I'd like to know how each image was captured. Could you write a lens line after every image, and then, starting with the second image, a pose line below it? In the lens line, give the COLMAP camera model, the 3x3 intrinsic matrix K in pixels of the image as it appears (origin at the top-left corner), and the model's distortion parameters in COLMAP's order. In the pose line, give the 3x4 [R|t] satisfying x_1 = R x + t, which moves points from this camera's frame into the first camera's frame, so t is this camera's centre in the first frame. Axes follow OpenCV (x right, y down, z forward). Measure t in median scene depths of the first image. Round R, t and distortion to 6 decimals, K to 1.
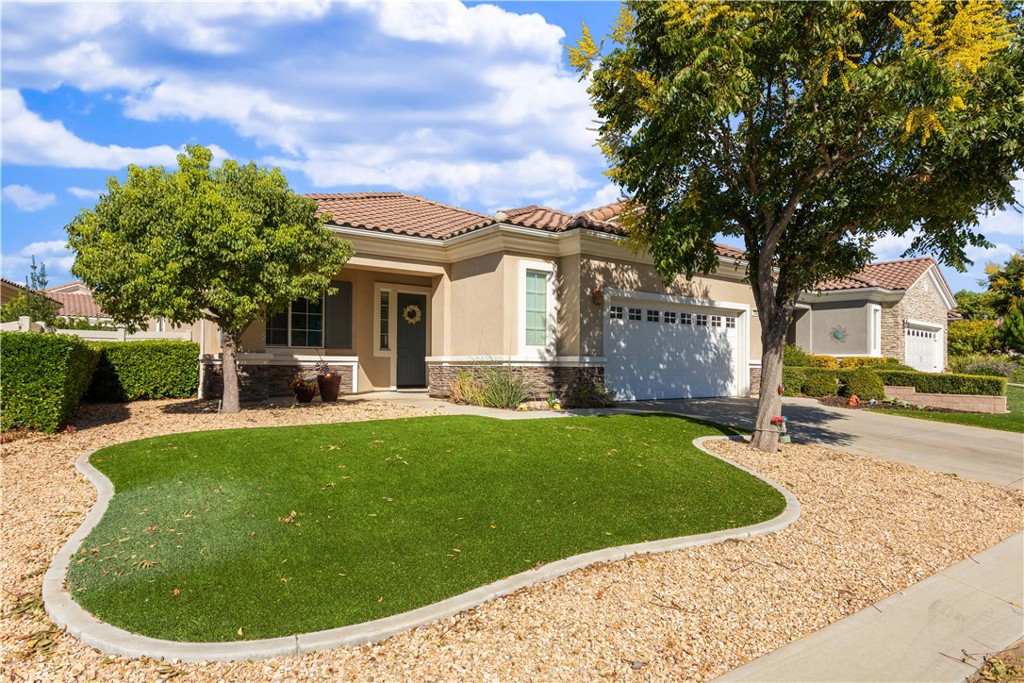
lens RADIAL K [[587.3, 0, 510.2], [0, 587.3, 340.8], [0, 0, 1]] dist [-0.001674, -0.000410]
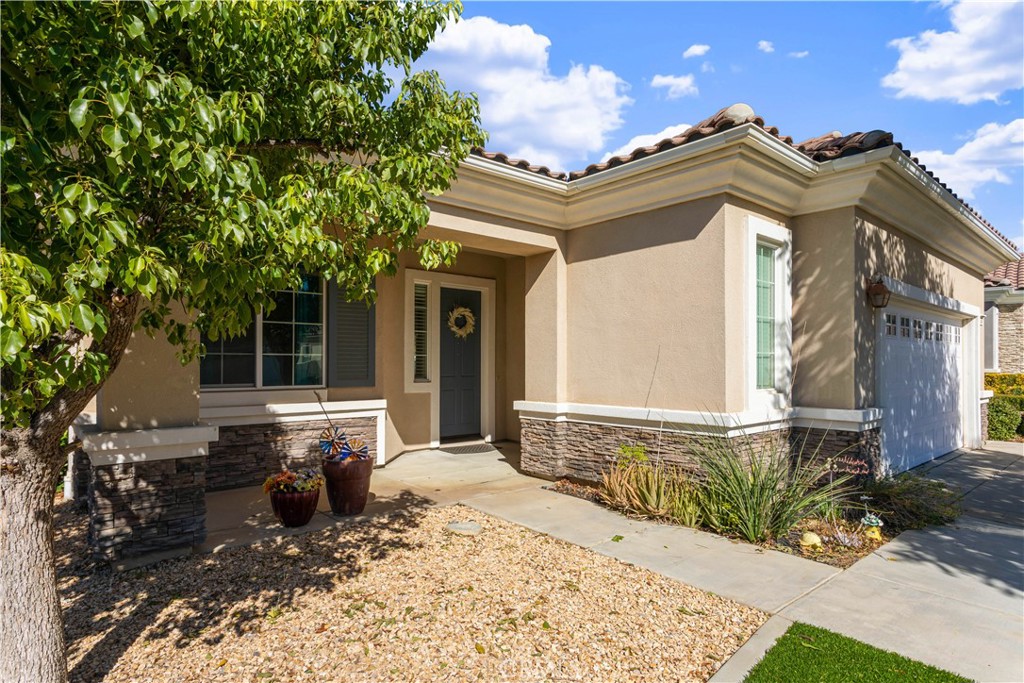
lens RADIAL K [[542.8, 0, 512.0], [0, 542.8, 341.5], [0, 0, 1]] dist [0.001381, 0.000531]
pose [[0.996495, -0.003044, 0.083596, -0.194432], [0.002879, 0.999994, 0.002091, -0.030755], [-0.083602, -0.001843, 0.996498, 0.507722]]
